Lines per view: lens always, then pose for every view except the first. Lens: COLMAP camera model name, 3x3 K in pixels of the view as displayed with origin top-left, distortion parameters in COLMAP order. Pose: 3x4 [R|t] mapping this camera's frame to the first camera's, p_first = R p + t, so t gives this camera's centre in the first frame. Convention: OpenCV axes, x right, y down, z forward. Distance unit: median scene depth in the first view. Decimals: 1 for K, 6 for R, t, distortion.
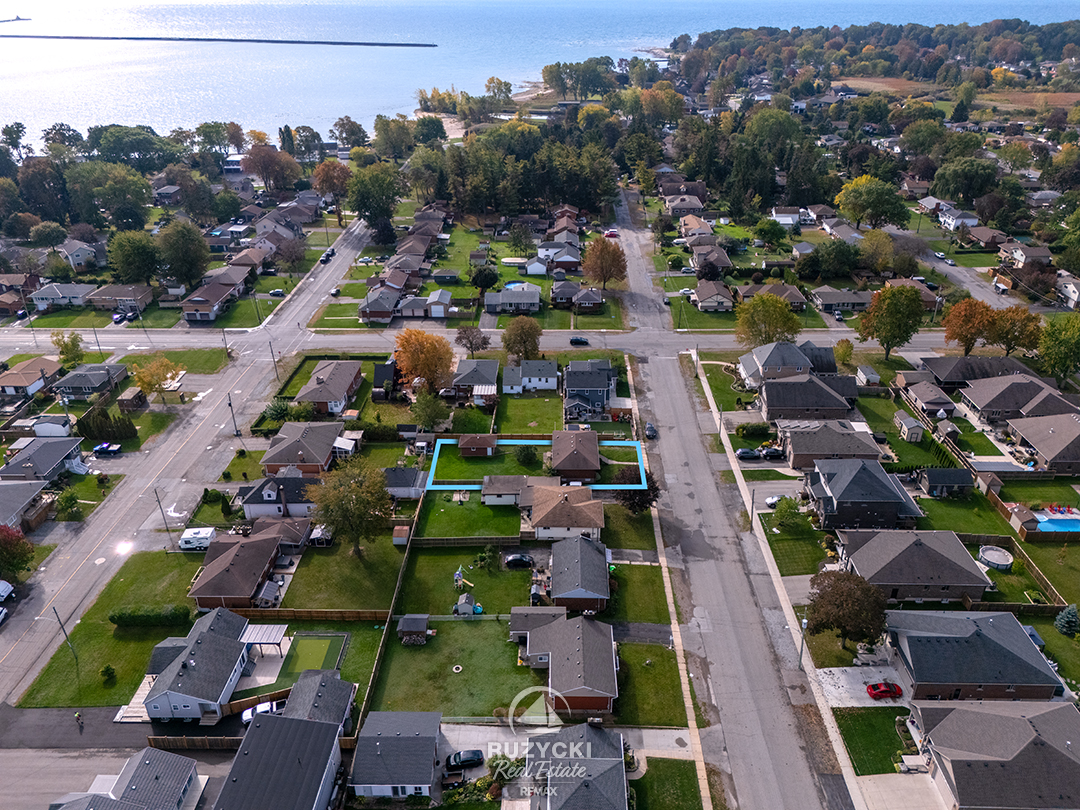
lens RADIAL K [[791.4, 0, 540.0], [0, 791.4, 405.0], [0, 0, 1]] dist [0.073955, -0.068692]
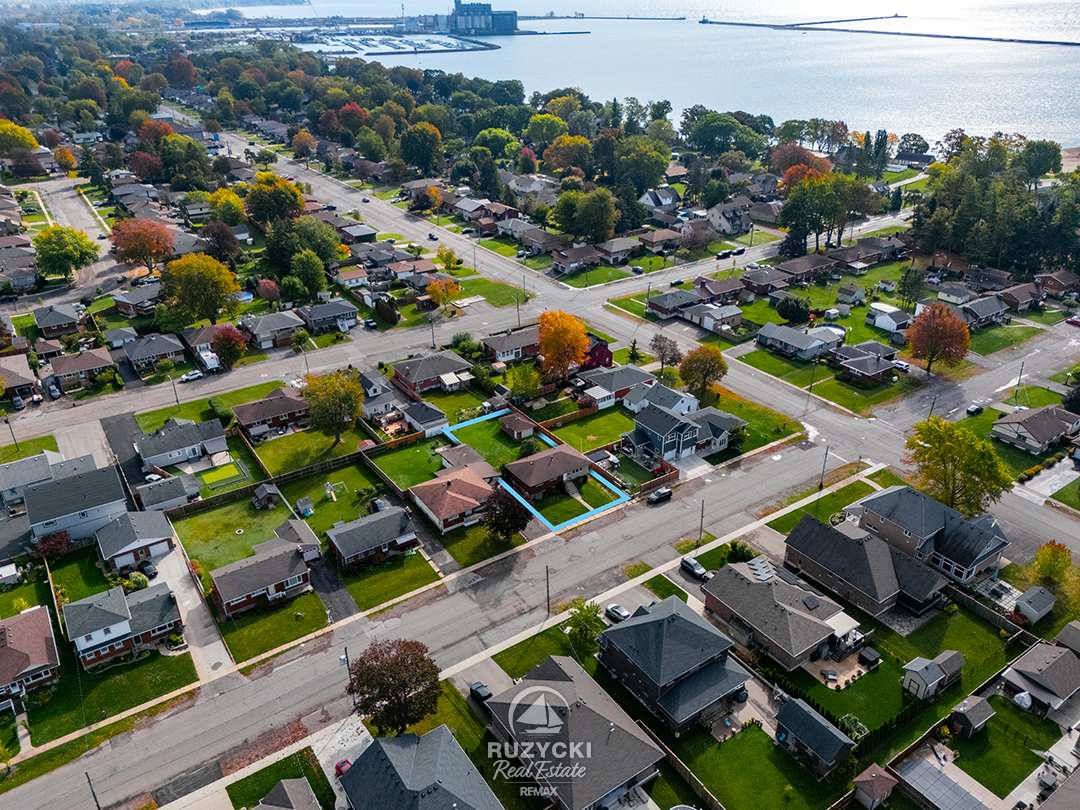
lens RADIAL K [[791.4, 0, 540.0], [0, 791.4, 405.0], [0, 0, 1]] dist [0.073955, -0.068692]
pose [[0.582835, 0.377366, -0.719652, 0.539161], [-0.376372, 0.910268, 0.172503, -0.131919], [0.720172, 0.170316, 0.672565, 0.249343]]
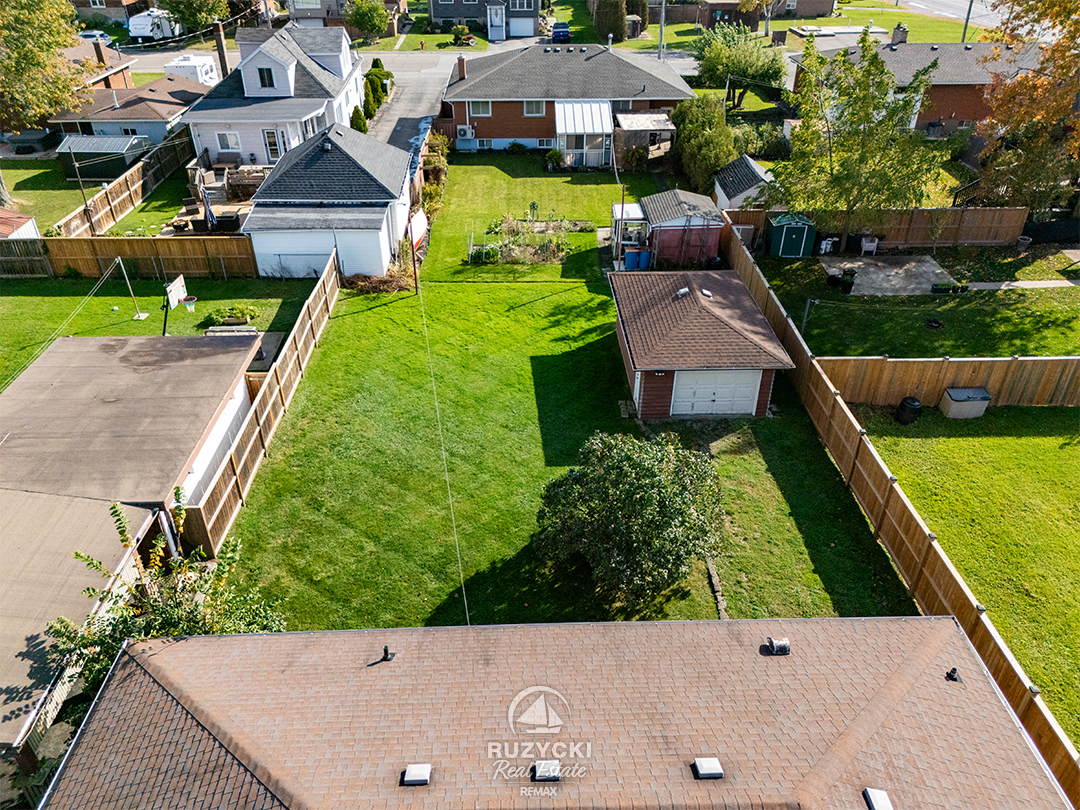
lens RADIAL K [[791.4, 0, 540.0], [0, 791.4, 405.0], [0, 0, 1]] dist [0.073955, -0.068692]
pose [[0.052448, 0.550072, -0.833469, 0.062268], [-0.463578, 0.752650, 0.467561, -0.004869], [0.884502, 0.361855, 0.294477, 0.730323]]
